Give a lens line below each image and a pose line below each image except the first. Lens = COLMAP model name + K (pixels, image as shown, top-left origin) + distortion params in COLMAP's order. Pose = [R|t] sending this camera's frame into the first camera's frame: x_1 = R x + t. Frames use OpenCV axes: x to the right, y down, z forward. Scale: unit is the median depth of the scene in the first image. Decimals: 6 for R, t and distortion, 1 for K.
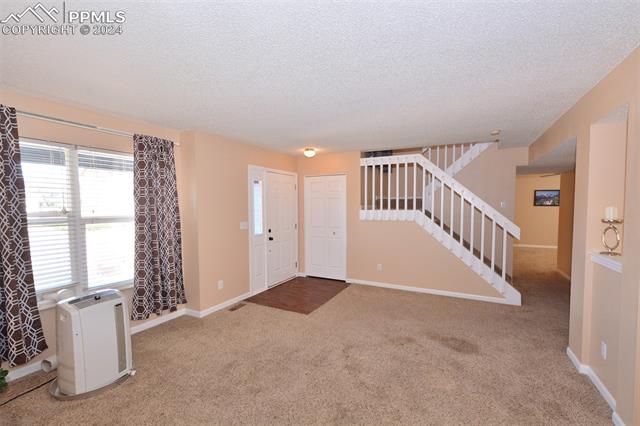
lens RADIAL K [[281.0, 0, 319.7], [0, 281.0, 214.7], [0, 0, 1]] dist [-0.001388, -0.004787]
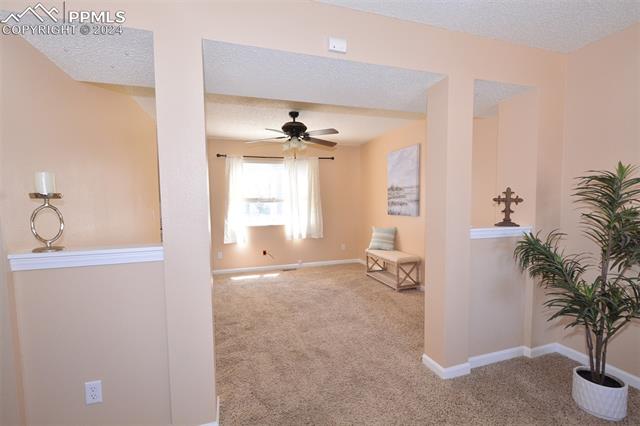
lens RADIAL K [[281.0, 0, 316.4], [0, 281.0, 219.5], [0, 0, 1]] dist [-0.001388, -0.004787]
pose [[-0.705918, -0.030545, 0.707635, 0.106667], [0.040818, 0.995655, 0.083696, 0.025145], [-0.707117, 0.087967, -0.701604, 0.531322]]
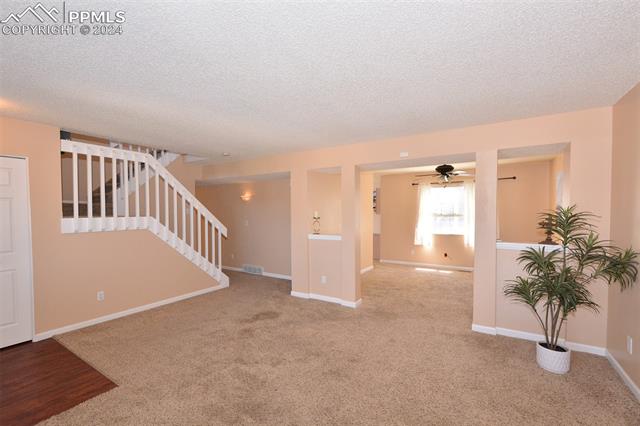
lens RADIAL K [[281.0, 0, 316.9], [0, 281.0, 219.1], [0, 0, 1]] dist [-0.001388, -0.004787]
pose [[0.080201, -0.024772, 0.996471, -0.536654], [0.040118, 0.998961, 0.021605, -0.006806], [-0.995971, 0.038243, 0.081112, 0.434223]]
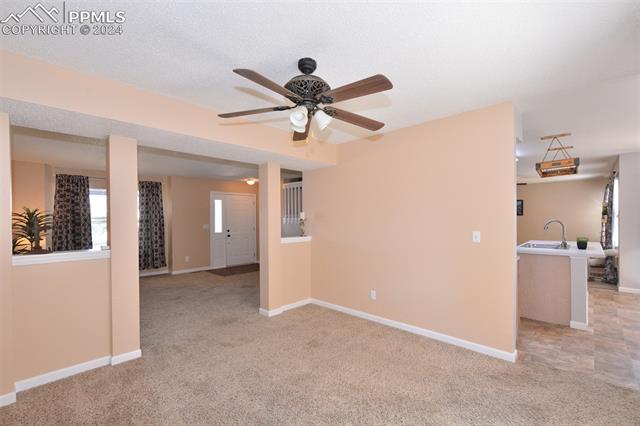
lens RADIAL K [[281.0, 0, 322.5], [0, 281.0, 215.8], [0, 0, 1]] dist [-0.001388, -0.004787]
pose [[0.960028, -0.008308, -0.279780, 0.931168], [-0.003955, 0.999057, -0.043240, 0.045251], [0.279875, 0.042619, 0.959090, -0.466986]]
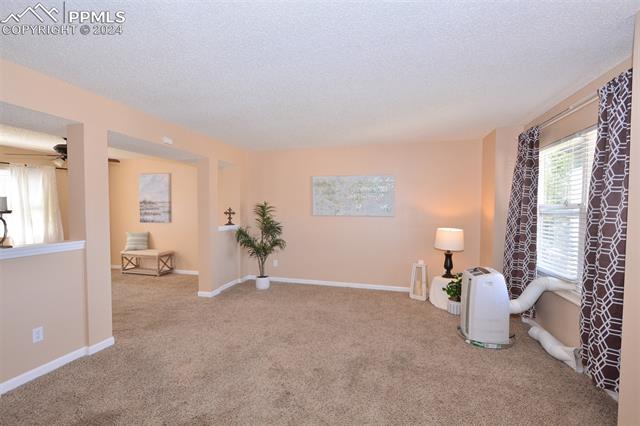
lens RADIAL K [[281.0, 0, 322.8], [0, 281.0, 217.5], [0, 0, 1]] dist [-0.001388, -0.004787]
pose [[-0.975229, 0.007804, -0.221061, 0.108774], [-0.007488, 0.997640, 0.068250, -0.016558], [0.221072, 0.068215, -0.972869, 1.125772]]
